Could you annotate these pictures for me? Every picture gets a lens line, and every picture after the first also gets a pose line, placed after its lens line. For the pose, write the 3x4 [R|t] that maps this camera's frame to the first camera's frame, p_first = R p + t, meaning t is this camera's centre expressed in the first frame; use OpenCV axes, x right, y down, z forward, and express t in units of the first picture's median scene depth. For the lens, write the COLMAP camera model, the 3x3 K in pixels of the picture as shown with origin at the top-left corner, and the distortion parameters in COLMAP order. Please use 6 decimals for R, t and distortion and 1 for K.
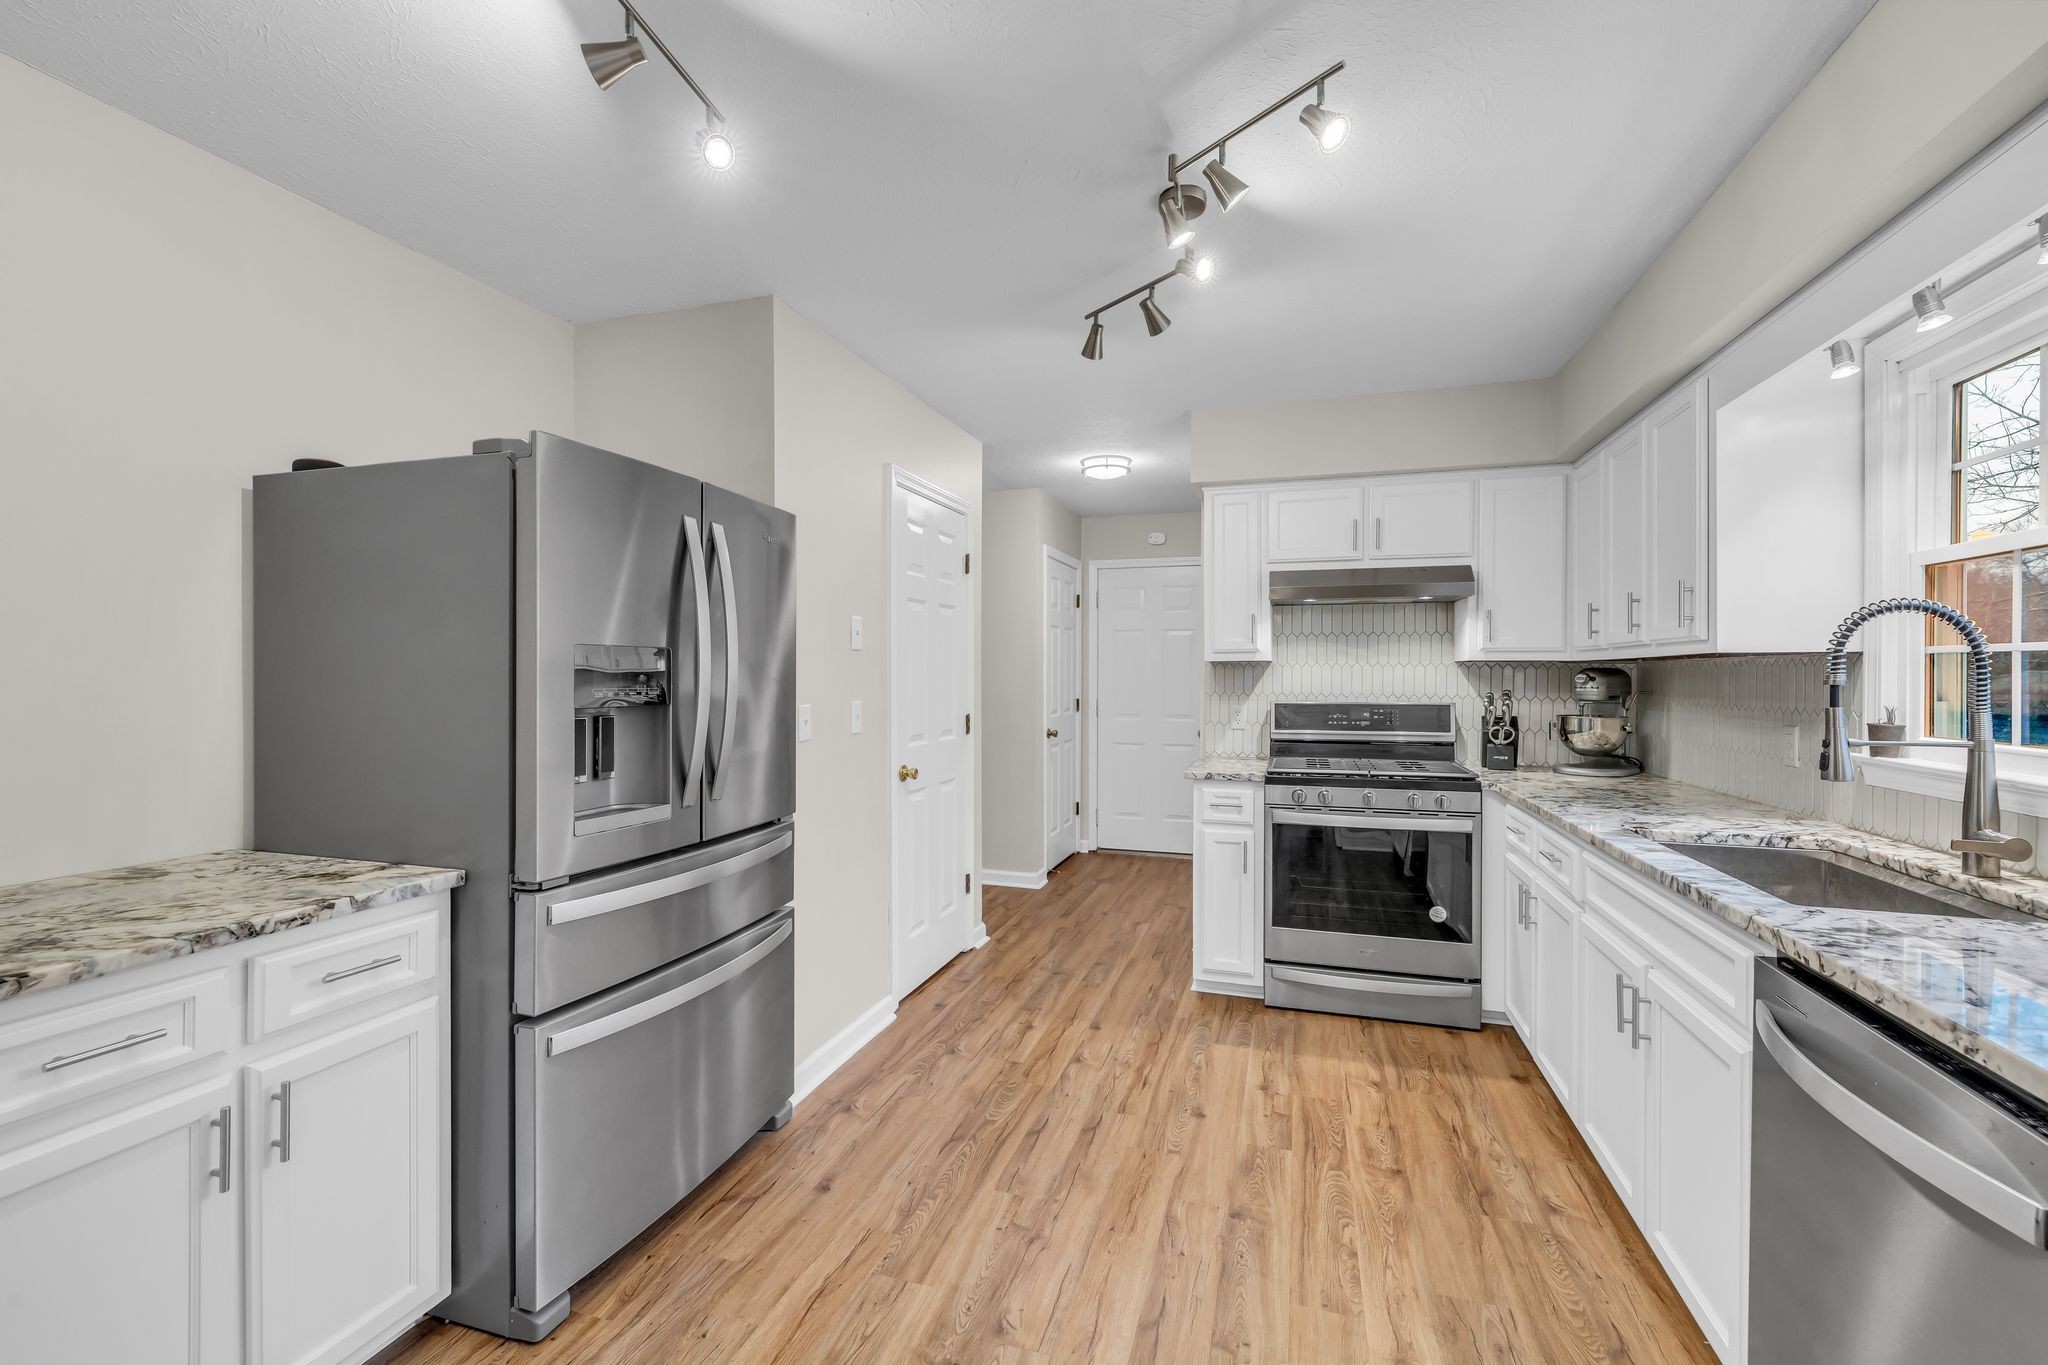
lens RADIAL K [[855.4, 0, 1027.9], [0, 855.4, 678.5], [0, 0, 1]] dist [0.000101, 0.000058]
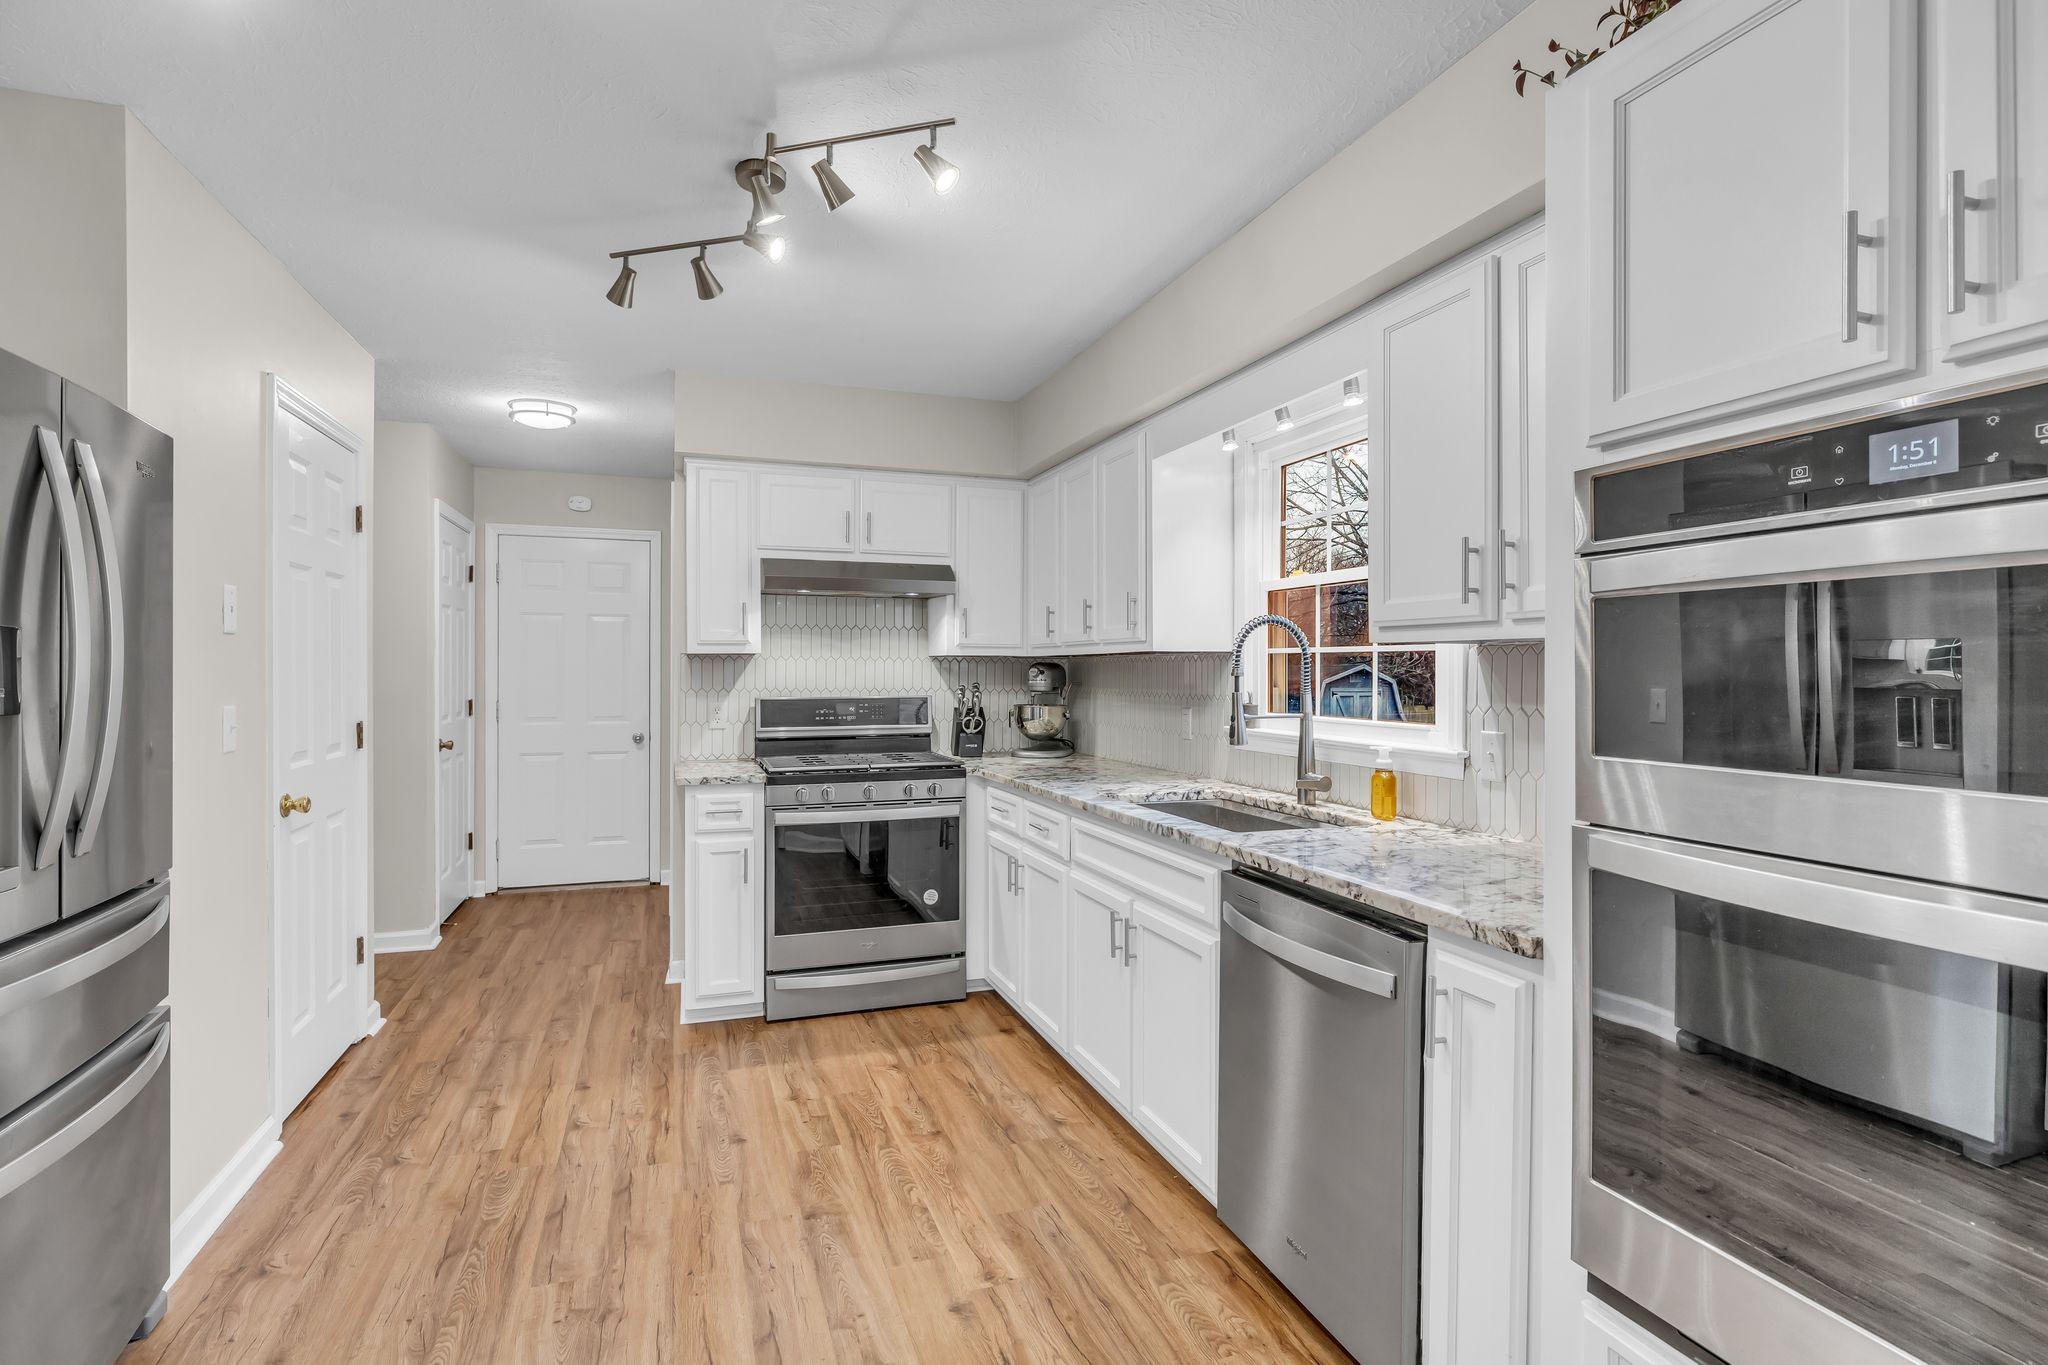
lens RADIAL K [[994.0, 0, 1022.4], [0, 994.0, 672.3], [0, 0, 1]] dist [-0.001481, 0.000325]
pose [[0.798989, -0.002099, 0.601343, -0.186745], [0.002501, 0.999997, 0.000168, 0.000235], [-0.601341, 0.001370, 0.798991, -0.047747]]
